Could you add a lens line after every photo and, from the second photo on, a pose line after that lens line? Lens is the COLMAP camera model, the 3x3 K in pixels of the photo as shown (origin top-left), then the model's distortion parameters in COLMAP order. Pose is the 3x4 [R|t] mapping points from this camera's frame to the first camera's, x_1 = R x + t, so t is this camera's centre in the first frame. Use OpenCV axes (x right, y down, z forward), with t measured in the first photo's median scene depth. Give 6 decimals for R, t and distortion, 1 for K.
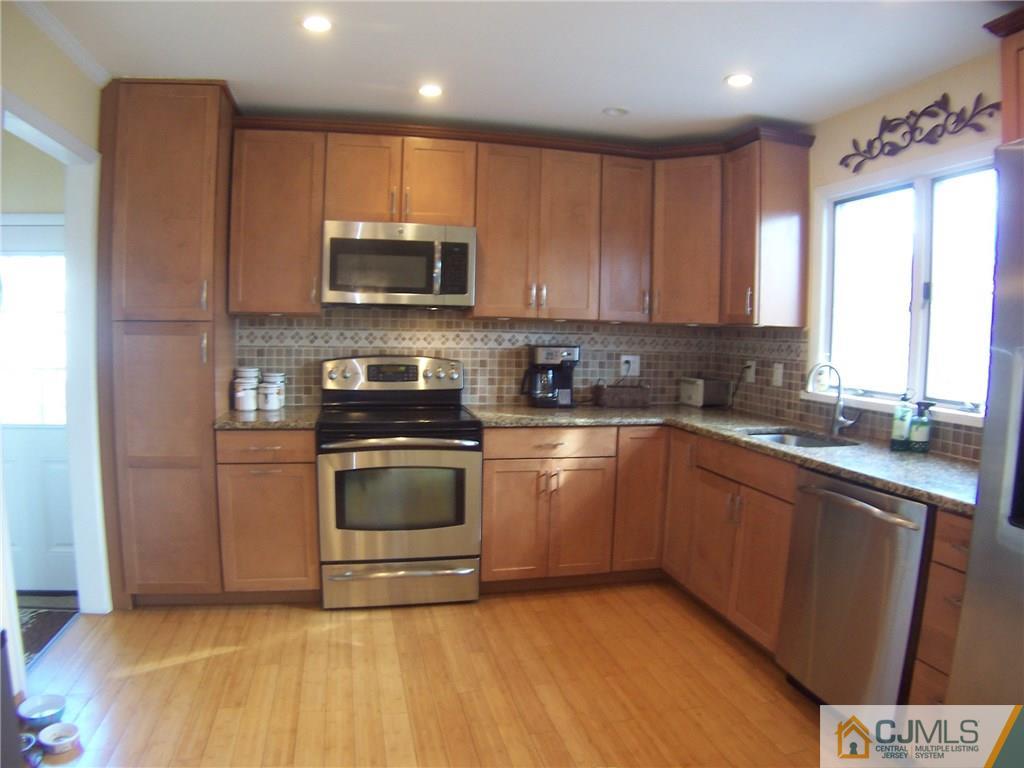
lens RADIAL K [[654.4, 0, 510.8], [0, 654.4, 385.4], [0, 0, 1]] dist [-0.207974, 0.065469]
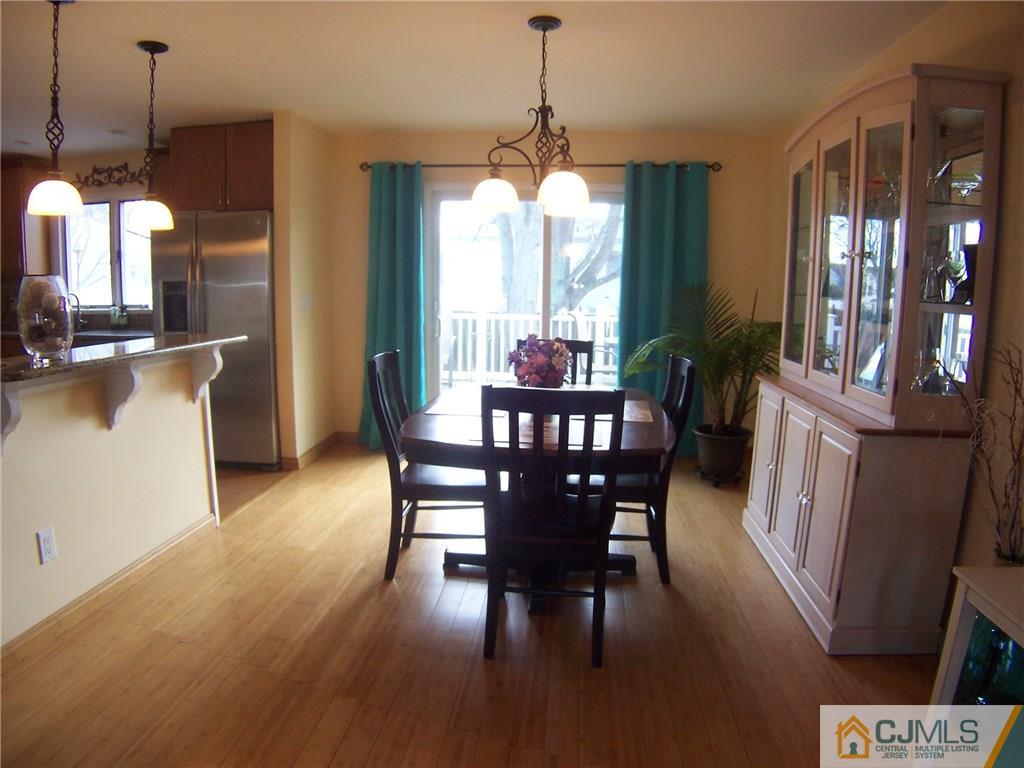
lens RADIAL K [[654.4, 0, 510.8], [0, 654.4, 385.4], [0, 0, 1]] dist [-0.207974, 0.065469]
pose [[0.331852, -0.165839, 0.928640, -0.660218], [0.069603, 0.986047, 0.151218, 0.055206], [-0.940760, 0.014454, 0.338764, -0.757418]]
